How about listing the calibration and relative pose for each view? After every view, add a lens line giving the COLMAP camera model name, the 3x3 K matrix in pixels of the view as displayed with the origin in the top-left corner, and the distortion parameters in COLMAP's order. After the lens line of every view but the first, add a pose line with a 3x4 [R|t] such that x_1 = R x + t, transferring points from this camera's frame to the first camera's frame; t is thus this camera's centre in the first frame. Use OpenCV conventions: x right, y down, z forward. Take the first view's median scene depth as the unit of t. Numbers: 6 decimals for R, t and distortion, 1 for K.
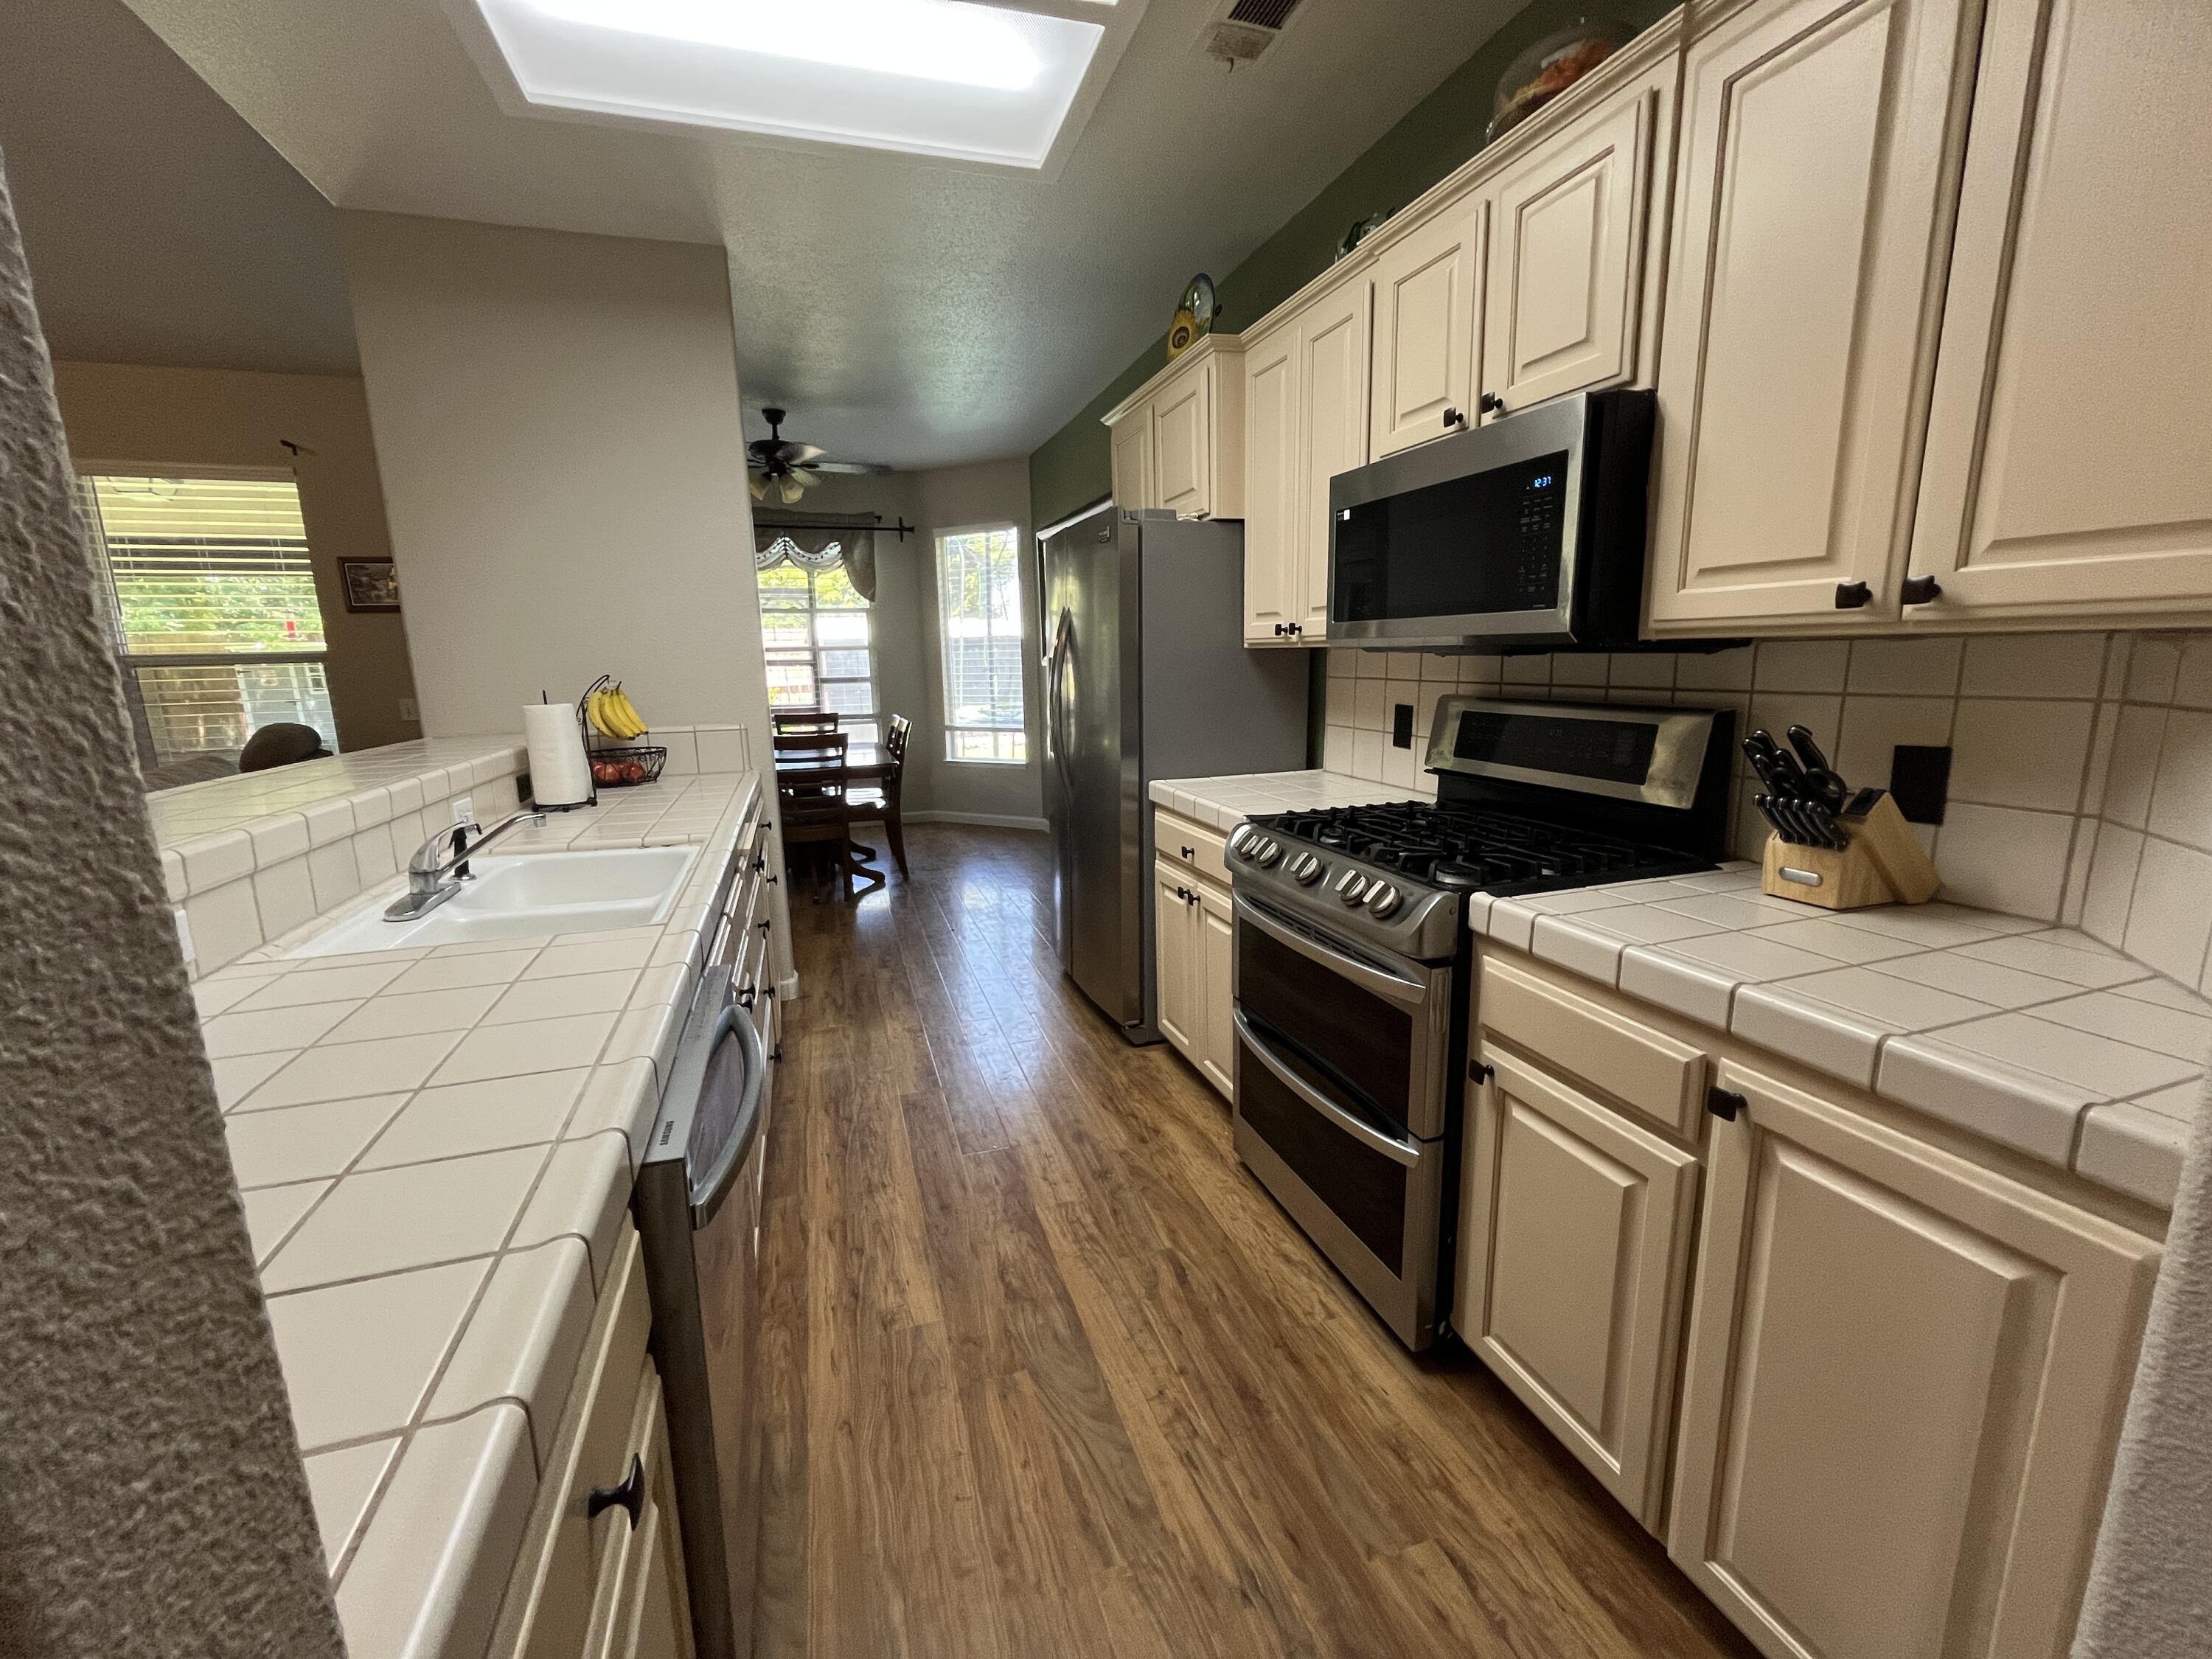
lens RADIAL K [[898.2, 0, 1103.2], [0, 898.2, 826.9], [0, 0, 1]] dist [-0.003381, 0.000633]
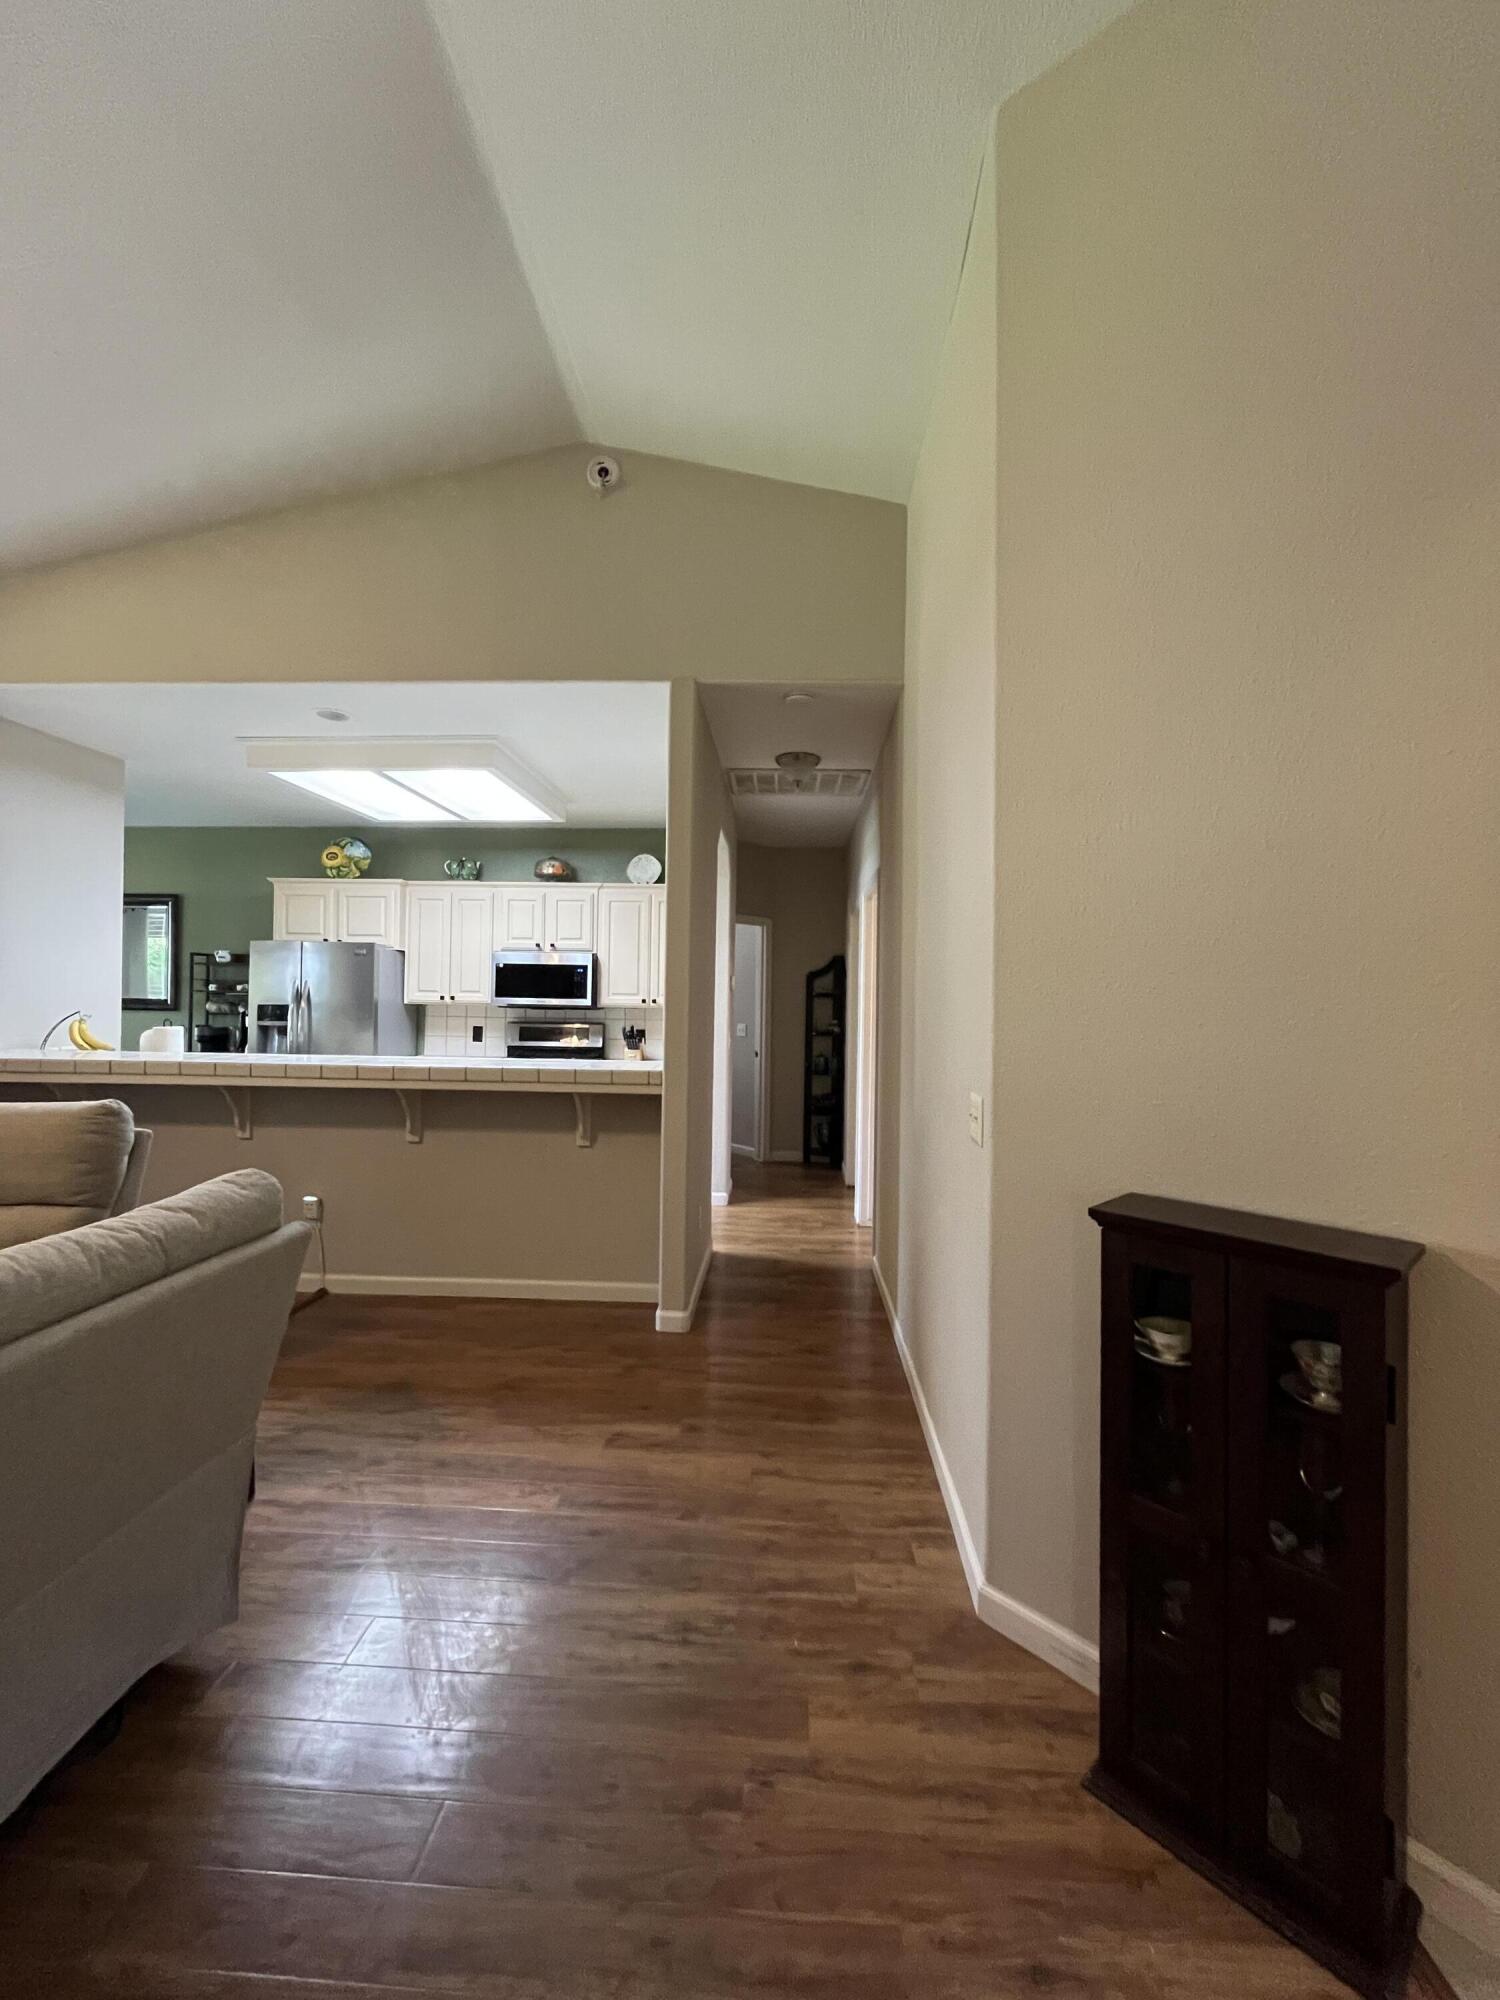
lens RADIAL K [[812.1, 0, 753.3], [0, 812.1, 993.4], [0, 0, 1]] dist [-0.003381, 0.000633]
pose [[0.352180, 0.034300, 0.935303, -1.732469], [0.155388, 0.983316, -0.094571, 0.132506], [-0.922943, 0.178641, 0.340975, -0.646468]]
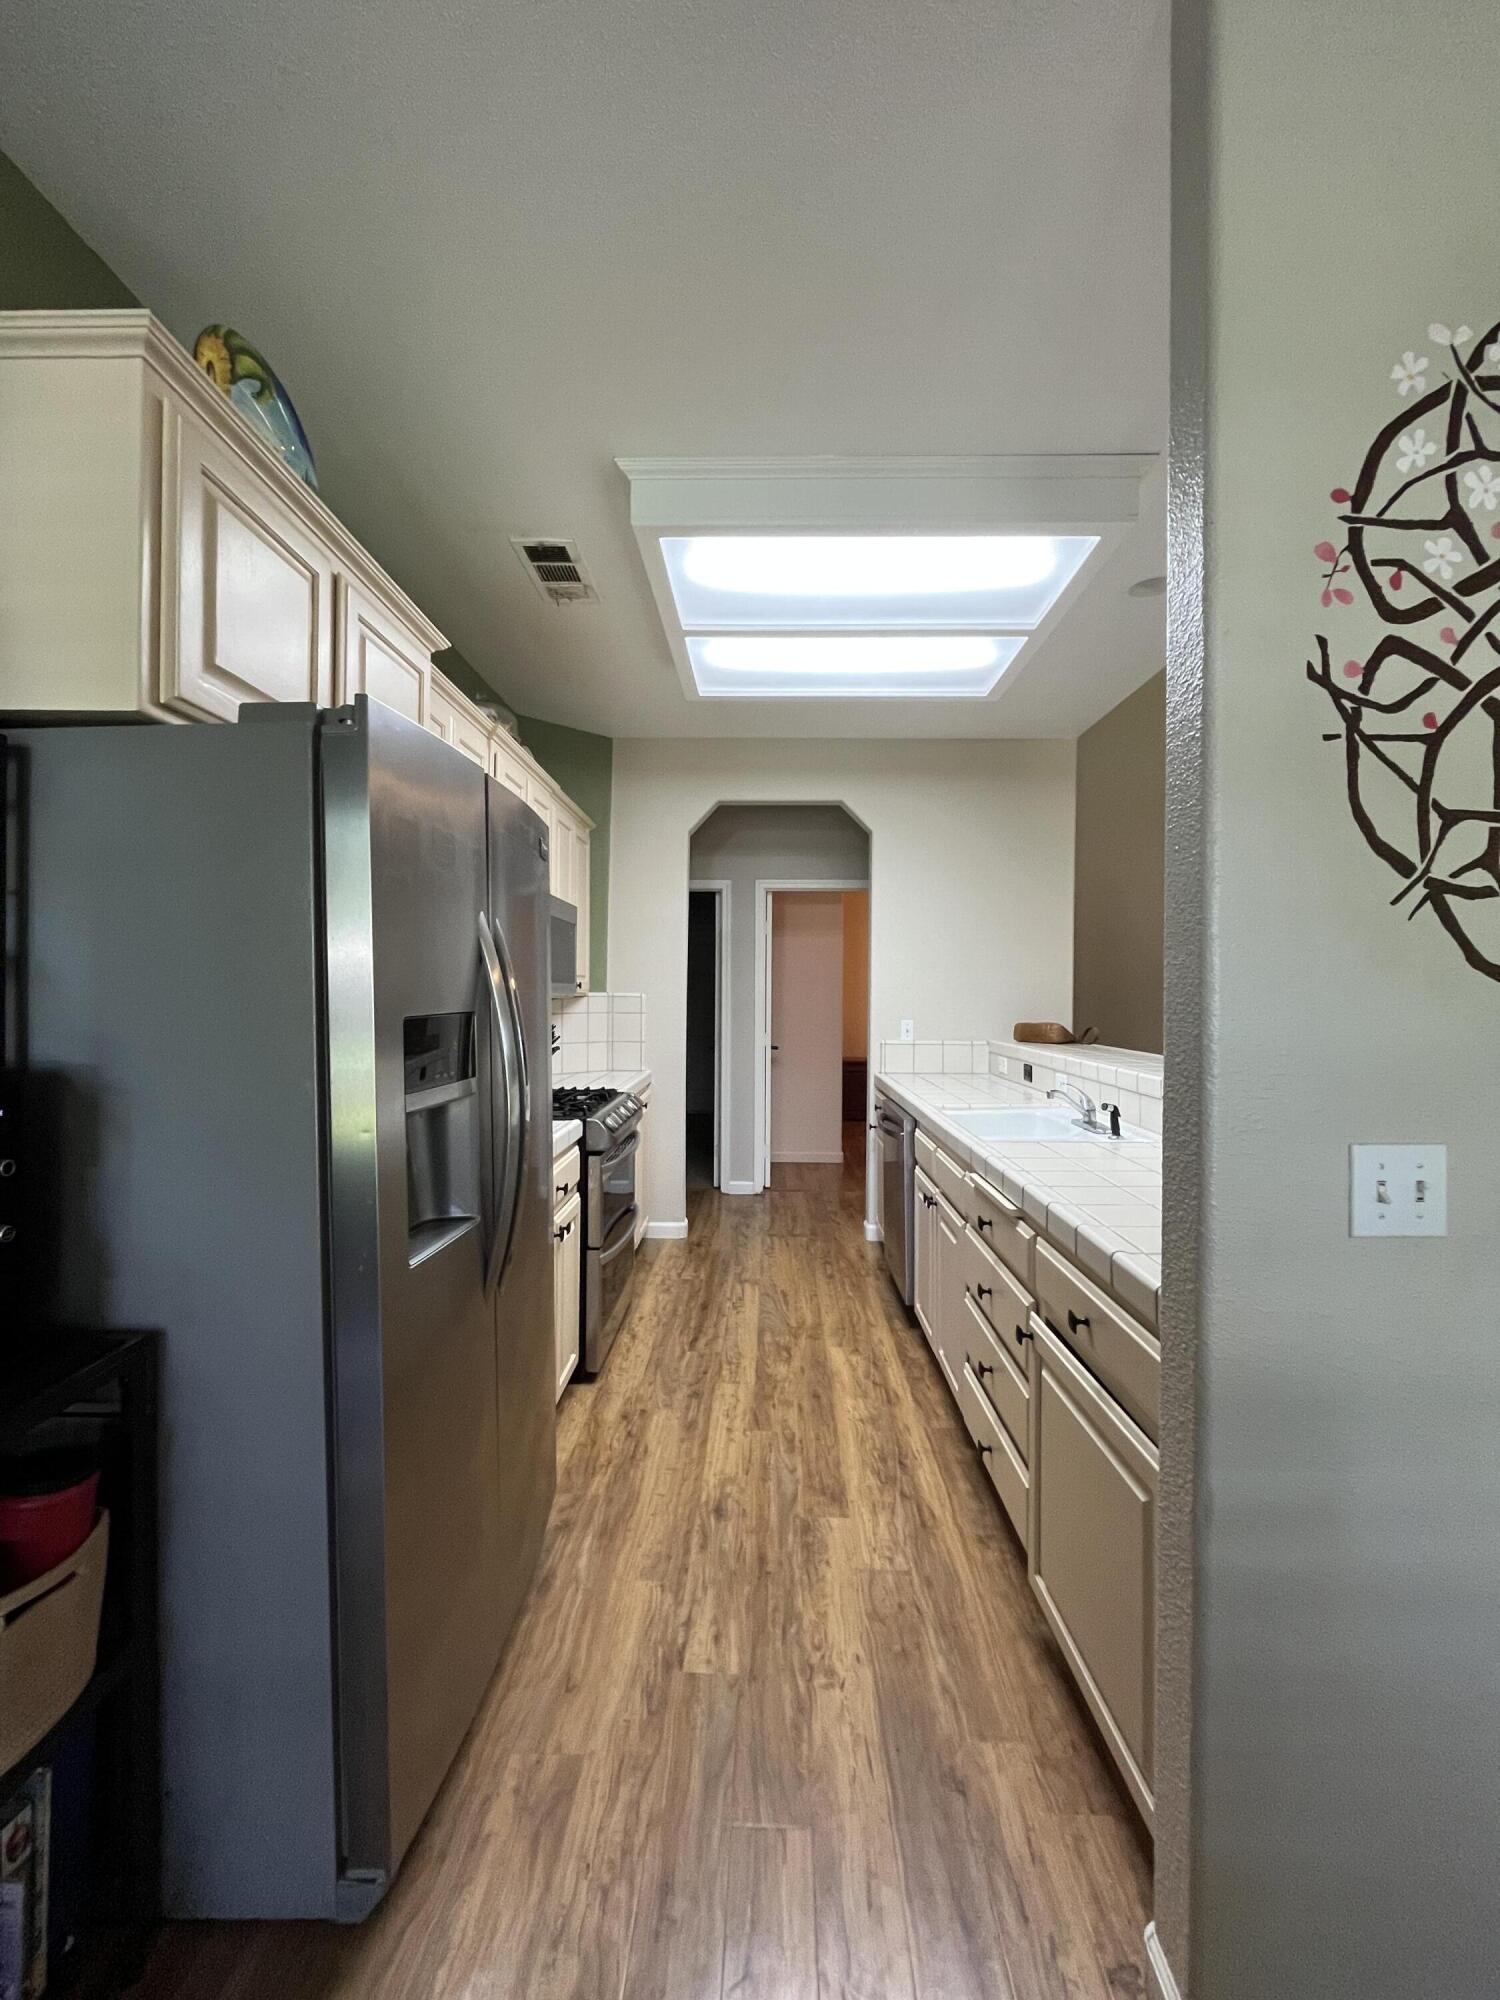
lens RADIAL K [[812.1, 0, 752.3], [0, 812.1, 995.1], [0, 0, 1]] dist [-0.003381, 0.000633]
pose [[-0.943388, 0.017102, 0.331249, -0.441070], [0.080080, 0.980871, 0.177425, -0.351437], [-0.321878, 0.193907, -0.926712, 1.802797]]
